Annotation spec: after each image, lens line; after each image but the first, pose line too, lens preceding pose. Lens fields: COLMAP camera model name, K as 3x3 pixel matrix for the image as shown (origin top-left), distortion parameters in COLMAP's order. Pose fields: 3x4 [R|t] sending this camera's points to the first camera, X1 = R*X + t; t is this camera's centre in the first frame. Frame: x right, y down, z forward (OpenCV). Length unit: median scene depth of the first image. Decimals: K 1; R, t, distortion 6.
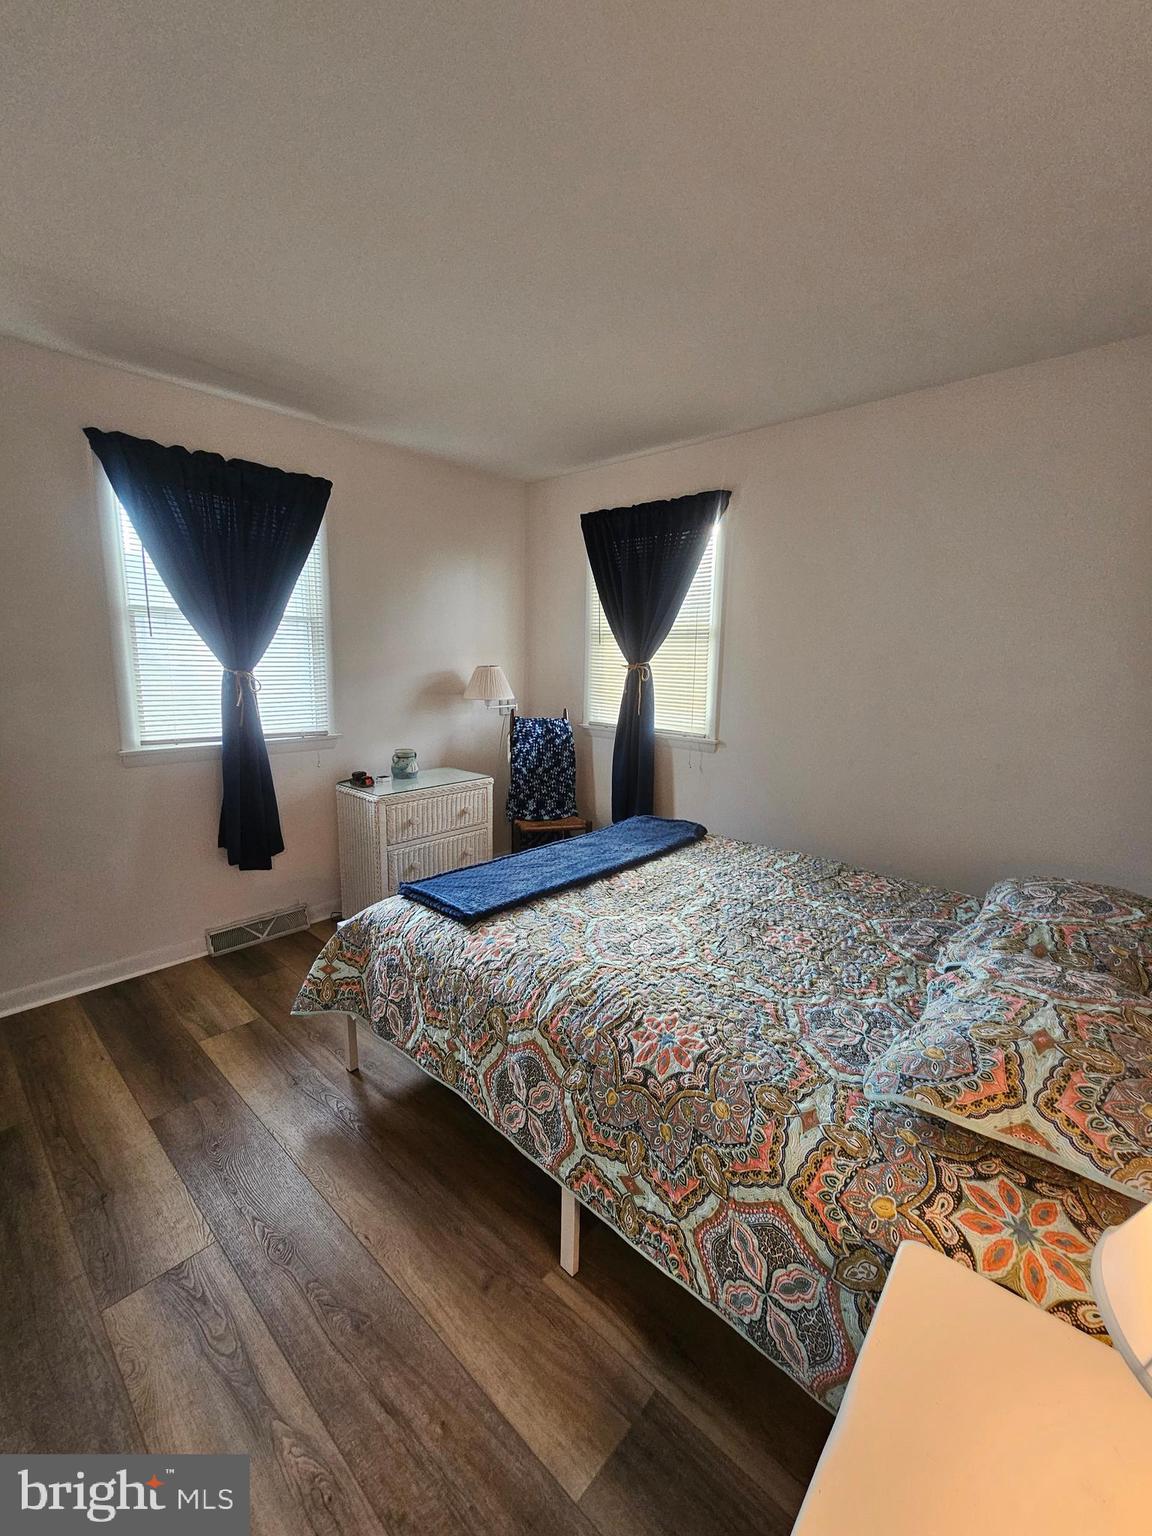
lens RADIAL K [[630.0, 0, 577.4], [0, 630.0, 762.6], [0, 0, 1]] dist [-0.004645, 0.001177]
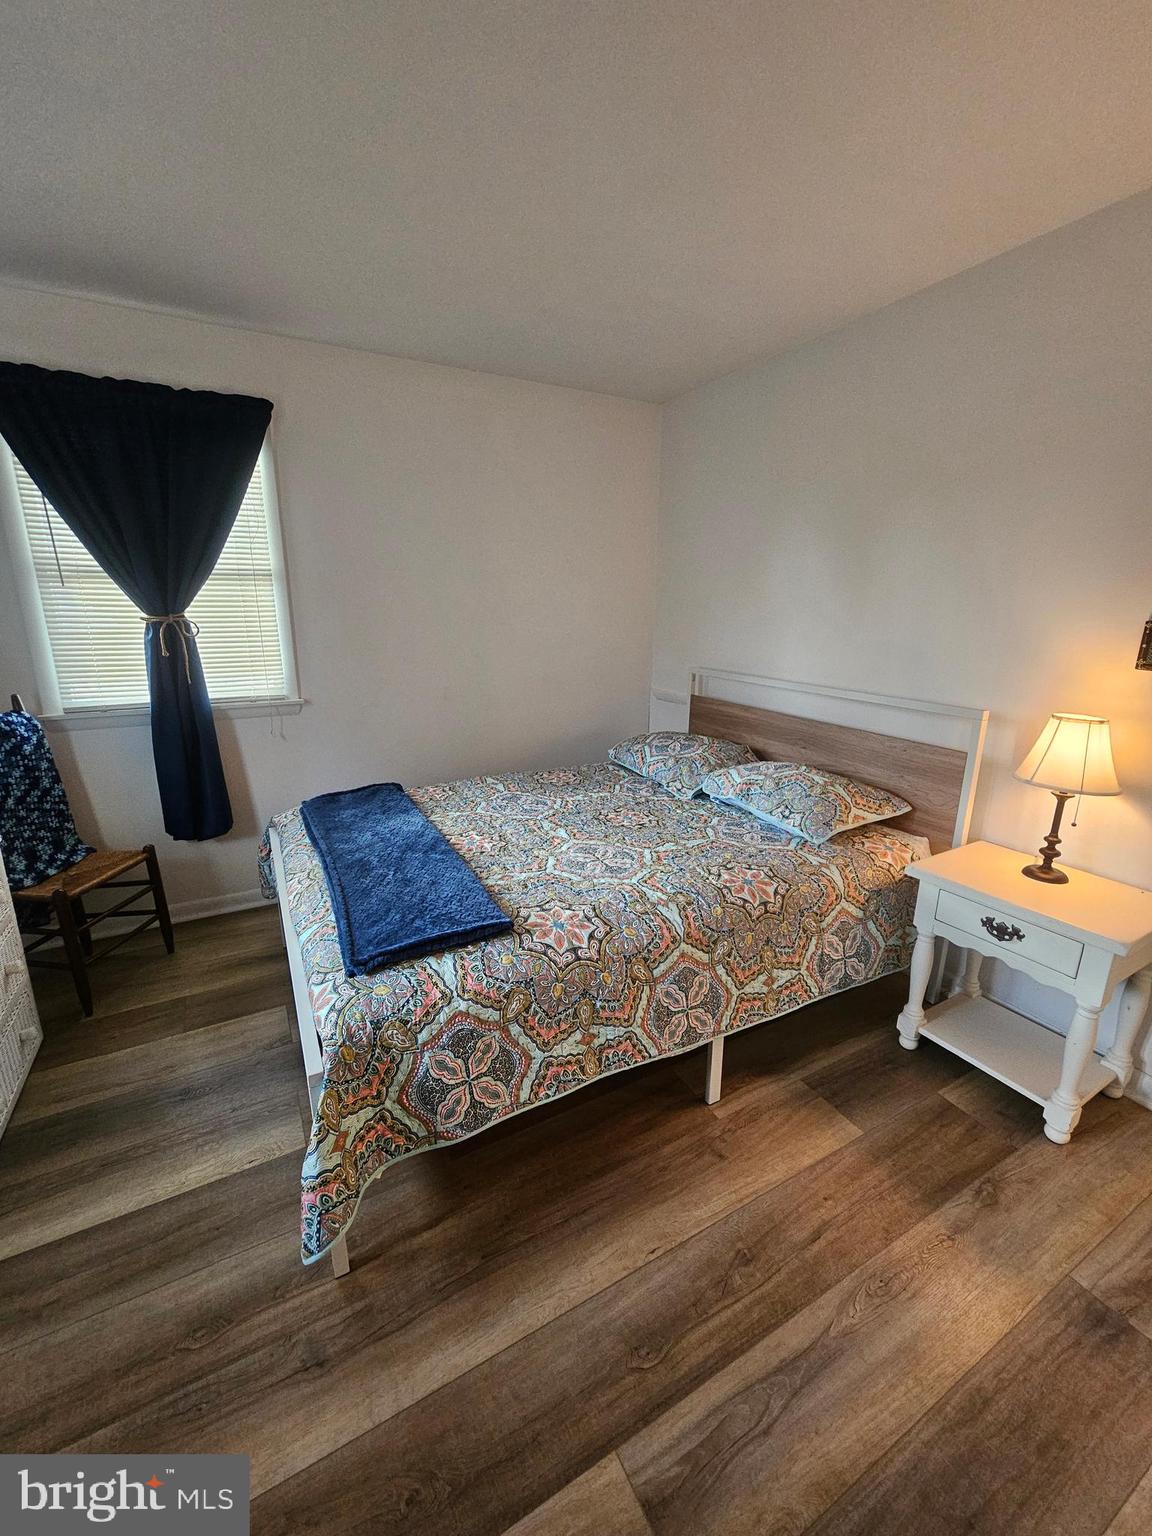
lens RADIAL K [[630.0, 0, 577.4], [0, 630.0, 762.6], [0, 0, 1]] dist [-0.004645, 0.001177]
pose [[0.325008, -0.251477, 0.911663, -0.956069], [0.162387, 0.964519, 0.208166, -0.139720], [-0.931665, 0.080387, 0.354313, 0.660791]]
